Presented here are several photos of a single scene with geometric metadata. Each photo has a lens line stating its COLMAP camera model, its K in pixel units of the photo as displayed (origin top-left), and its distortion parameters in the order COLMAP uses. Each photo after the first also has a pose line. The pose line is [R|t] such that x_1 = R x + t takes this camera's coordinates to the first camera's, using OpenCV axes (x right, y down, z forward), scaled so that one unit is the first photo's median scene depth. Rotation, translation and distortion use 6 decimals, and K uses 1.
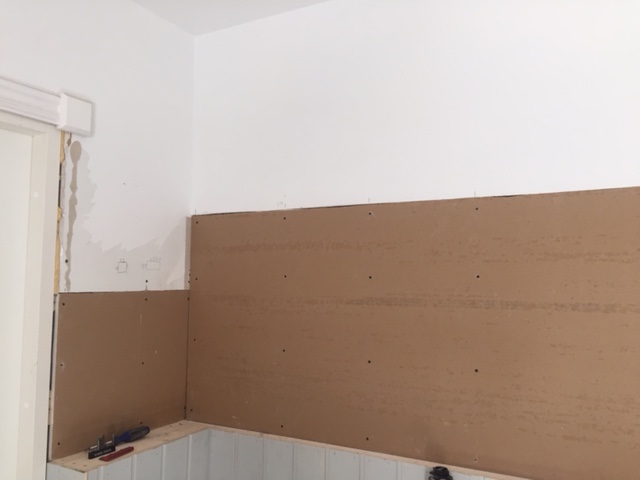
lens RADIAL K [[542.5, 0, 320.3], [0, 542.5, 239.8], [0, 0, 1]] dist [-0.013963, -0.010521]
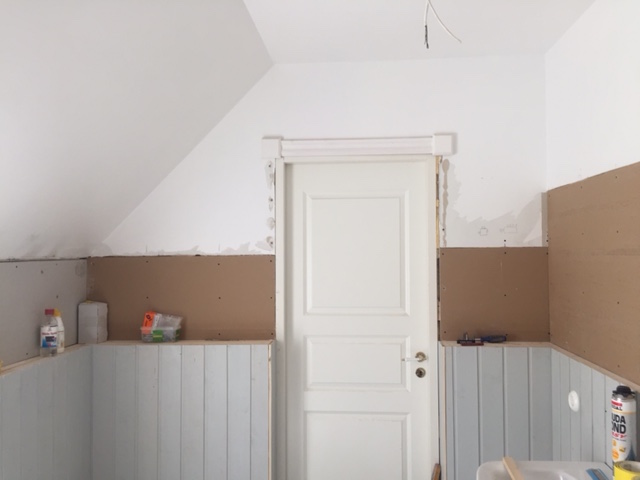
lens RADIAL K [[542.5, 0, 320.3], [0, 542.5, 240.5], [0, 0, 1]] dist [-0.013963, -0.010521]
pose [[0.363578, -0.025351, -0.931219, 0.975620], [0.074554, 0.997215, 0.001961, 0.039954], [0.928576, -0.070139, 0.364455, -0.010011]]
